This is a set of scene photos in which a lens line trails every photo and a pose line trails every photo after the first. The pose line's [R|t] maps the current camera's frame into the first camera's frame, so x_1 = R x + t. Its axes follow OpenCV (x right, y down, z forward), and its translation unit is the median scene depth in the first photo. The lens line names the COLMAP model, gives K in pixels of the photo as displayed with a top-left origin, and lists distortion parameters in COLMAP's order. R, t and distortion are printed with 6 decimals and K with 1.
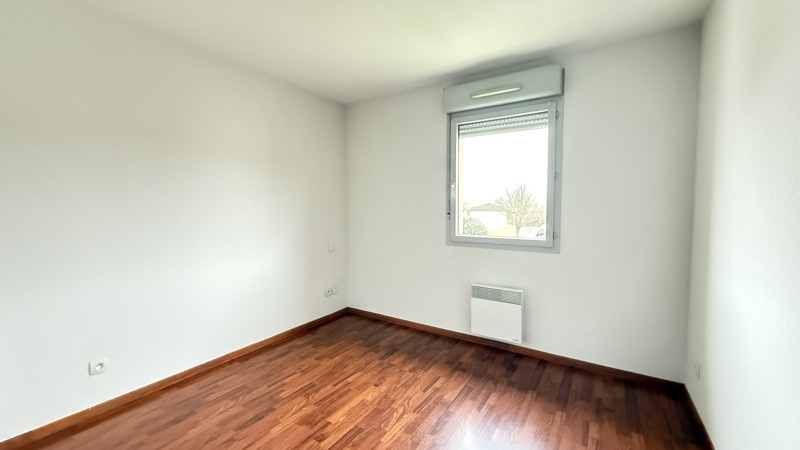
lens RADIAL K [[327.1, 0, 396.9], [0, 327.1, 220.0], [0, 0, 1]] dist [0.016822, 0.000281]
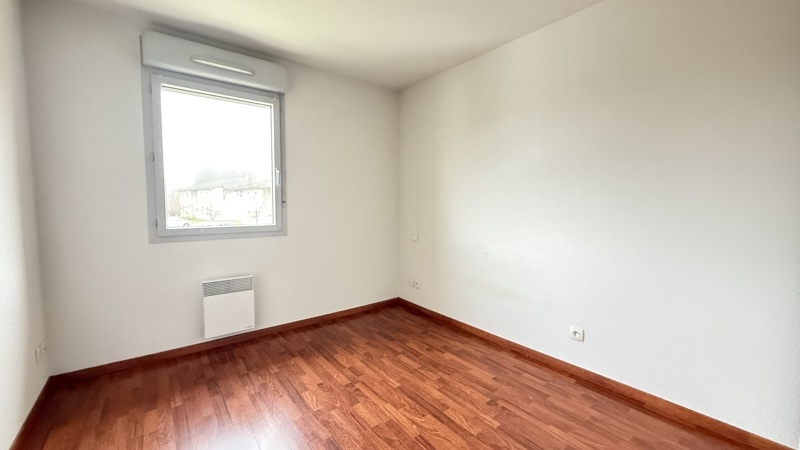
lens RADIAL K [[327.1, 0, 404.2], [0, 327.1, 220.1], [0, 0, 1]] dist [0.016822, 0.000281]
pose [[0.325690, -0.060496, 0.943539, -0.416377], [0.019046, 0.998168, 0.057425, -0.008172], [-0.945285, -0.000732, 0.326246, 0.228306]]
